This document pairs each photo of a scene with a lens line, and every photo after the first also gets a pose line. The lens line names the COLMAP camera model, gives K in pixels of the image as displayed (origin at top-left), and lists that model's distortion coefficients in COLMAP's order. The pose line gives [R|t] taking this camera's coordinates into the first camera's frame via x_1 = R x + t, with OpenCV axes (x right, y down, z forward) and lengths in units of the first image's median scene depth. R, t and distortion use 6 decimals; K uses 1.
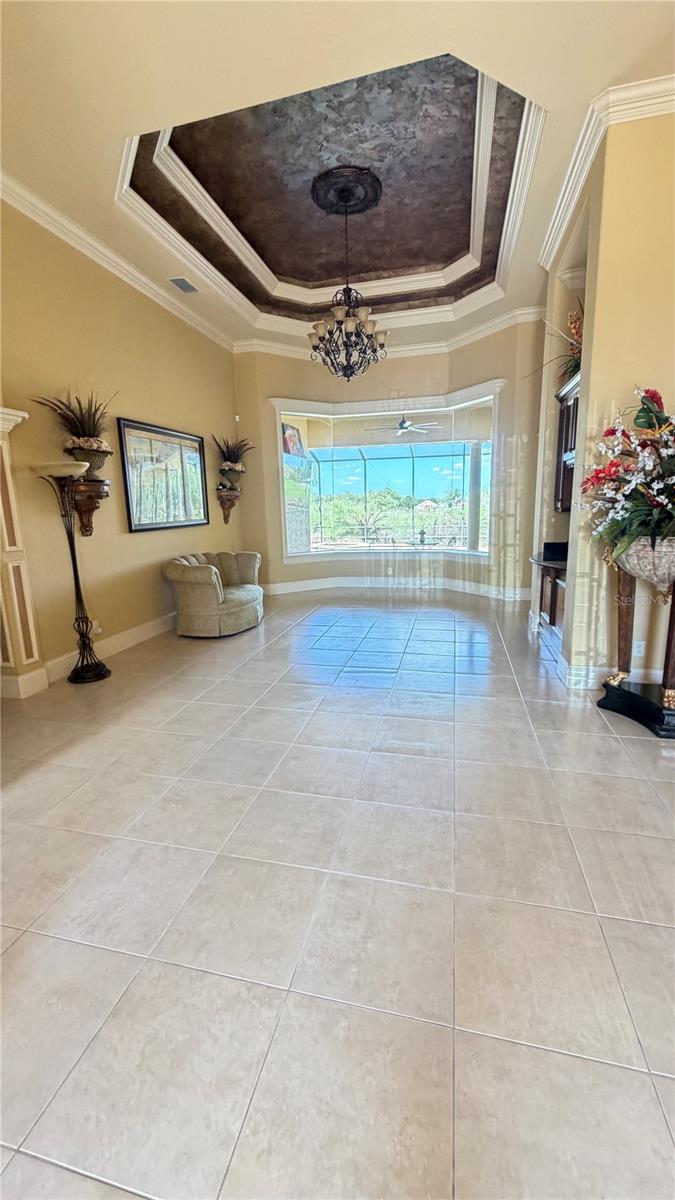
lens RADIAL K [[480.0, 0, 333.2], [0, 480.0, 597.8], [0, 0, 1]] dist [-0.001380, -0.000315]
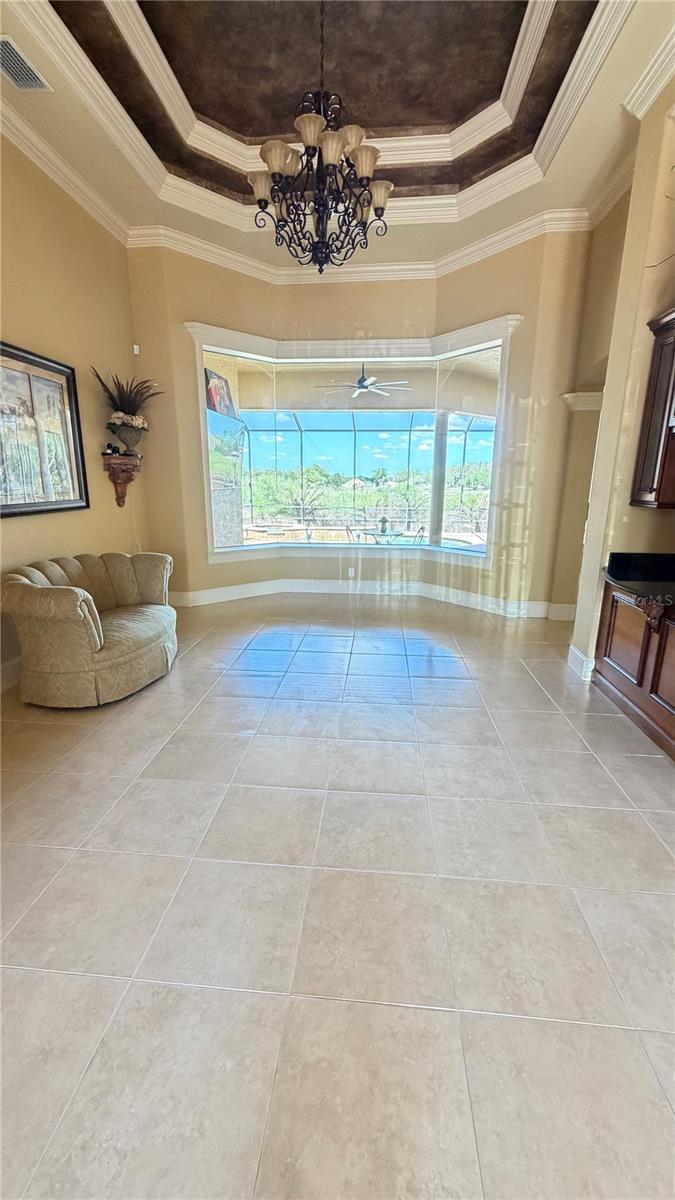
lens RADIAL K [[480.0, 0, 333.2], [0, 480.0, 597.8], [0, 0, 1]] dist [-0.001380, -0.000315]
pose [[0.988769, -0.003390, 0.149416, -0.029615], [-0.003598, 0.998913, 0.046474, -0.060937], [-0.149412, -0.046490, 0.987682, 0.293909]]
